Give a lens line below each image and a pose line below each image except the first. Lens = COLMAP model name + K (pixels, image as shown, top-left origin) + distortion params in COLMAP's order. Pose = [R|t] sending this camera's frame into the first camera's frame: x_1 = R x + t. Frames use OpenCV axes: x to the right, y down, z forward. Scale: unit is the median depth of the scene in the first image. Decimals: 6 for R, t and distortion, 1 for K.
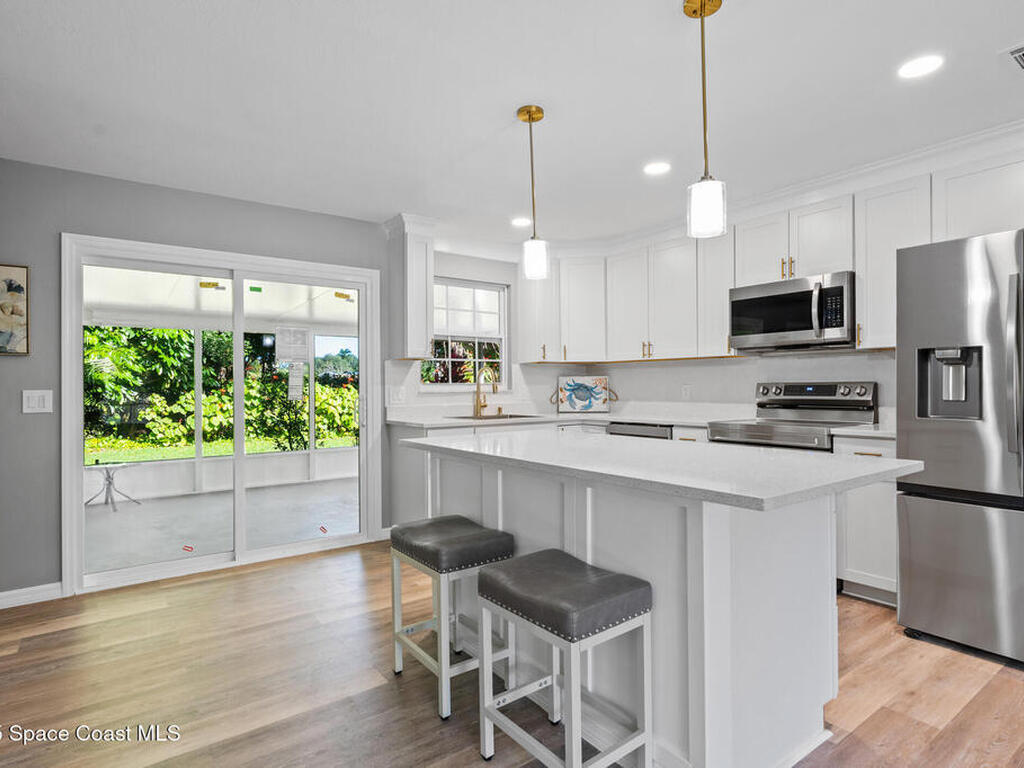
lens RADIAL K [[557.8, 0, 516.4], [0, 557.8, 385.4], [0, 0, 1]] dist [-0.008896, 0.000681]
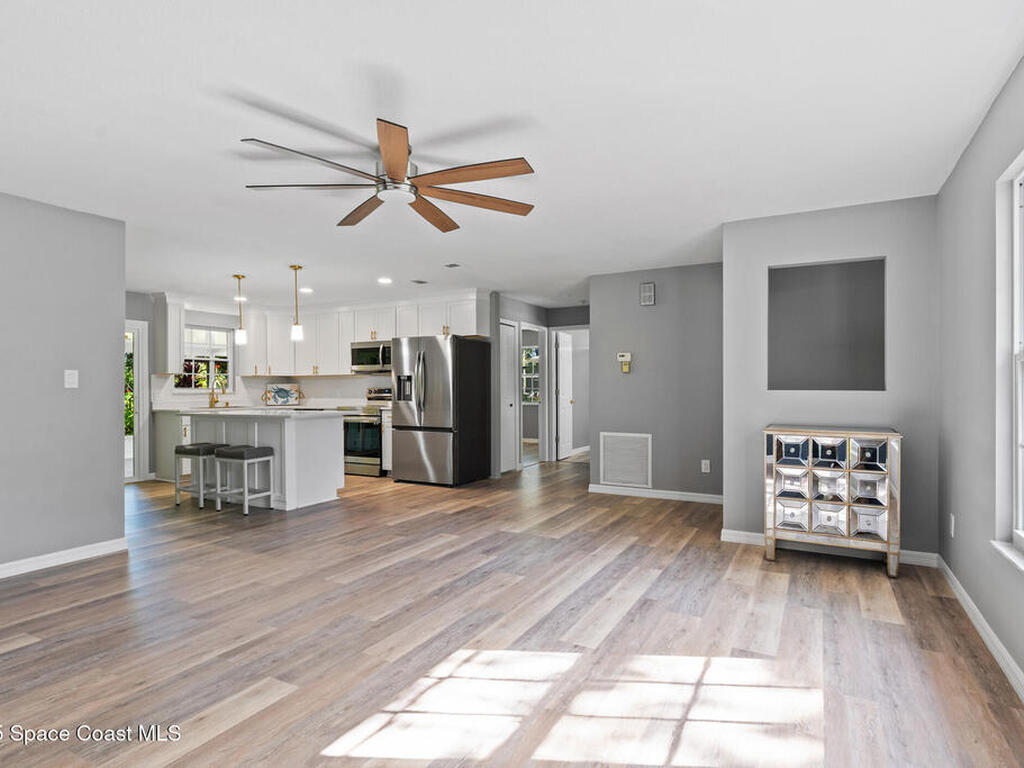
lens RADIAL K [[557.8, 0, 516.4], [0, 557.8, 385.4], [0, 0, 1]] dist [-0.008896, 0.000681]
pose [[0.905567, 0.002565, 0.424197, 0.054617], [0.000627, 0.999973, -0.007385, 0.001386], [-0.424204, 0.006954, 0.905540, -1.011234]]
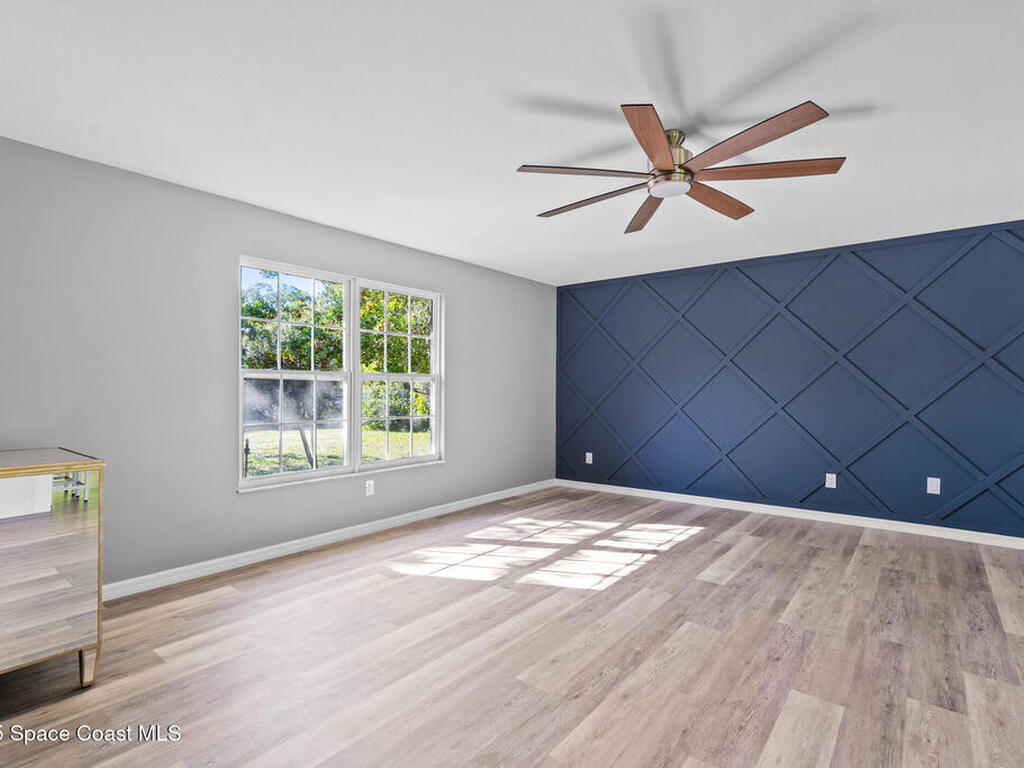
lens RADIAL K [[518.0, 0, 515.7], [0, 518.0, 388.6], [0, 0, 1]] dist [-0.009923, -0.000151]
pose [[-0.965790, 0.002152, -0.259317, 0.530577], [0.001096, 0.999991, 0.004218, -0.004901], [0.259324, 0.003789, -0.965783, 0.176780]]
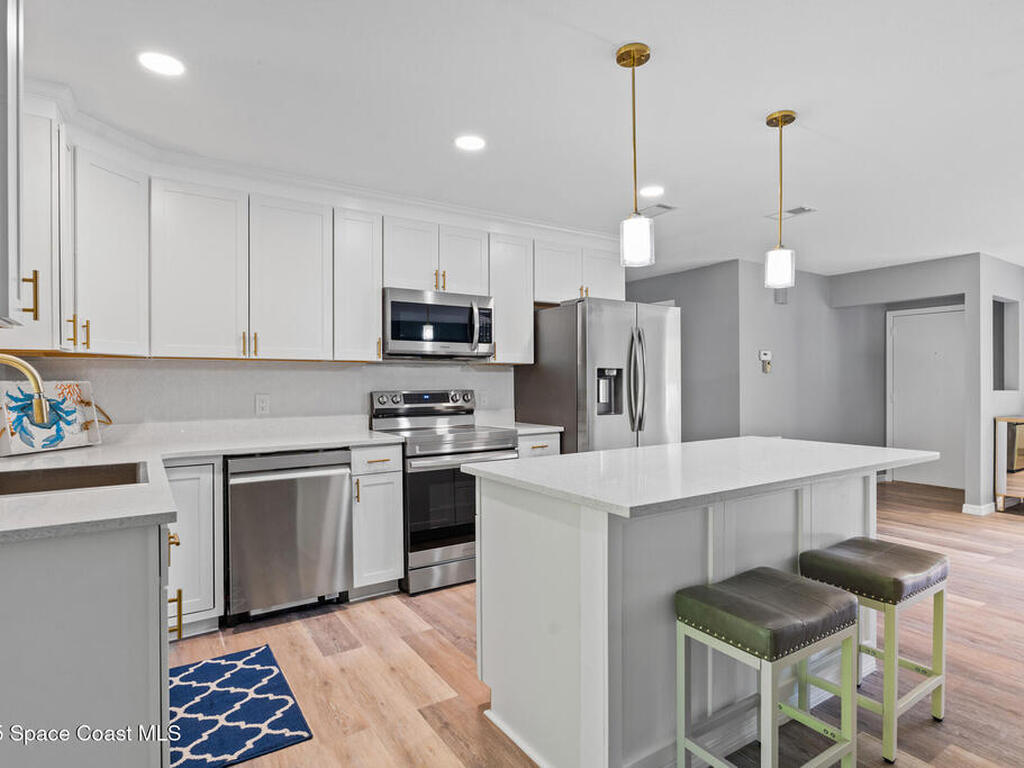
lens RADIAL K [[578.6, 0, 518.9], [0, 578.6, 383.6], [0, 0, 1]] dist [0.000012, -0.000103]
pose [[0.044712, 0.004535, 0.998990, -0.476835], [0.004543, 0.999978, -0.004743, -0.011073], [-0.998990, 0.004751, 0.044690, 0.666046]]
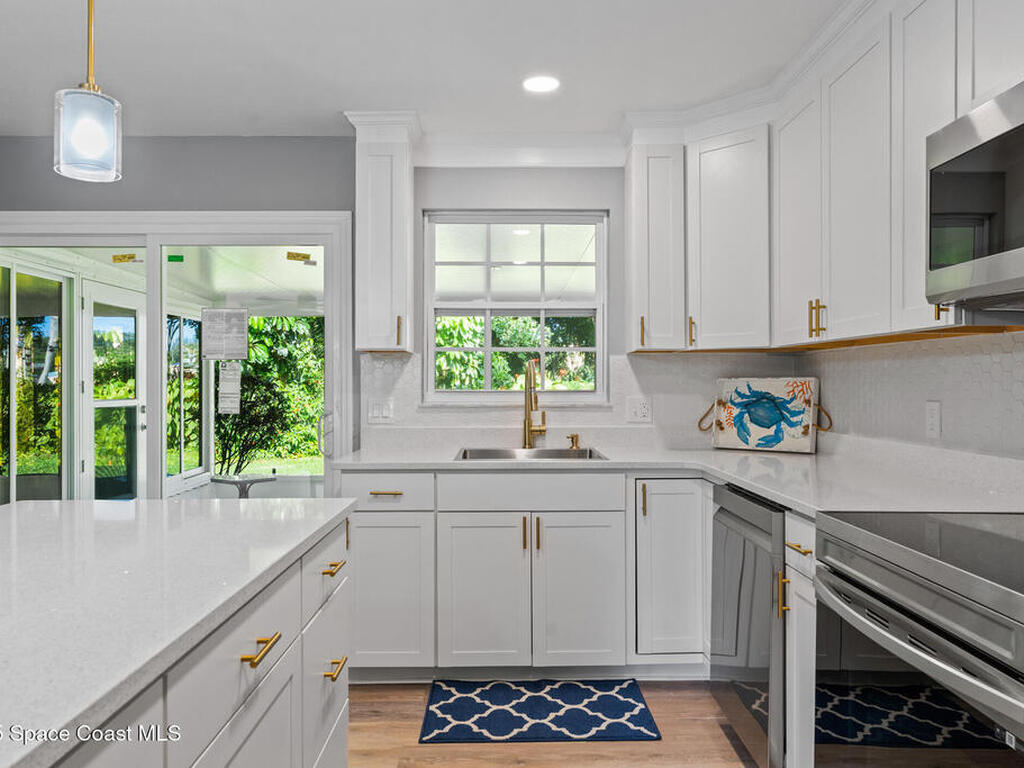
lens RADIAL K [[754.5, 0, 512.0], [0, 754.5, 384.0], [0, 0, 1]] dist [0.000758, 0.001043]
pose [[0.812211, 0.007083, -0.583321, 0.398268], [-0.003617, 0.999968, 0.007107, -0.017539], [0.583352, -0.003663, 0.812211, 0.409721]]
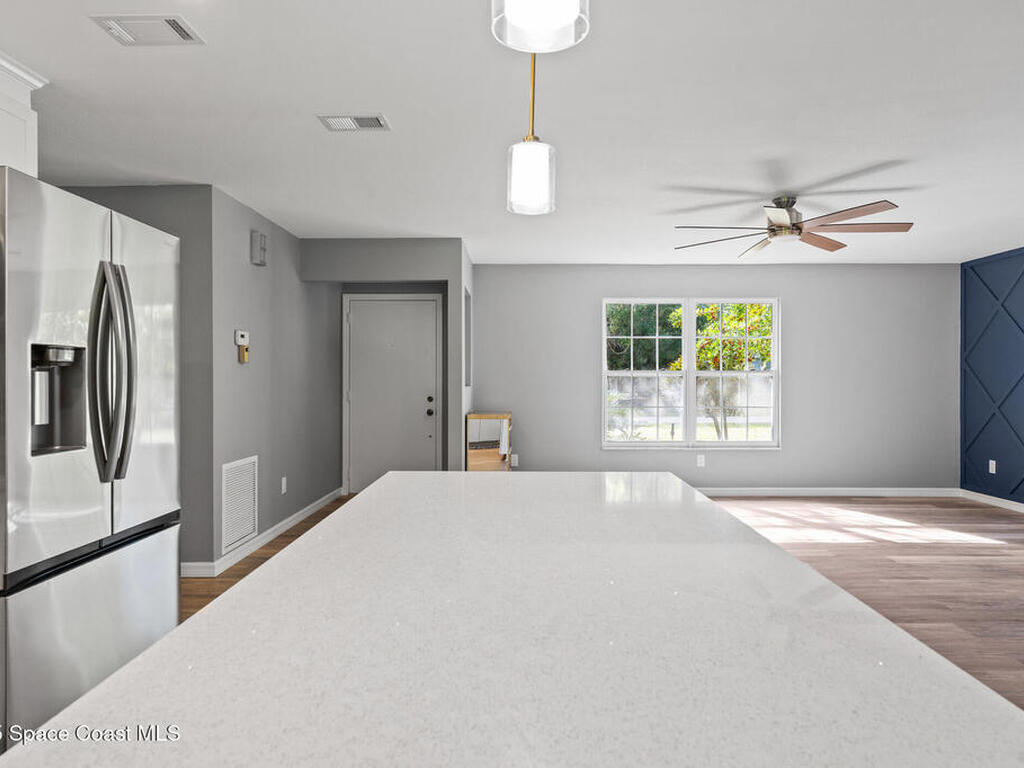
lens RADIAL K [[676.3, 0, 513.3], [0, 676.3, 376.3], [0, 0, 1]] dist [-0.004138, -0.001212]
pose [[-0.797748, 0.005259, 0.602968, -0.086403], [0.004560, 0.999986, -0.002690, -0.015184], [-0.602974, 0.000604, -0.797761, 0.744099]]
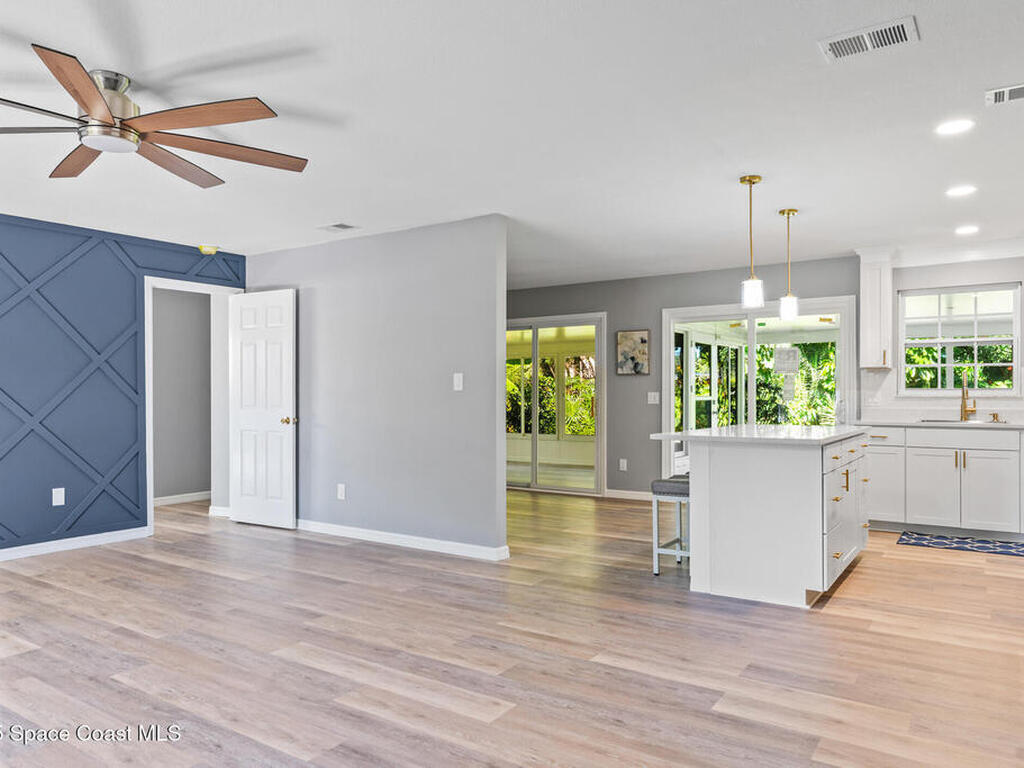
lens RADIAL K [[712.6, 0, 514.4], [0, 712.6, 397.8], [0, 0, 1]] dist [-0.003186, 0.004565]
pose [[0.339294, 0.013371, -0.940585, 0.951775], [0.001065, 0.999893, 0.014598, -0.006836], [0.940680, -0.005955, 0.339243, -0.219538]]
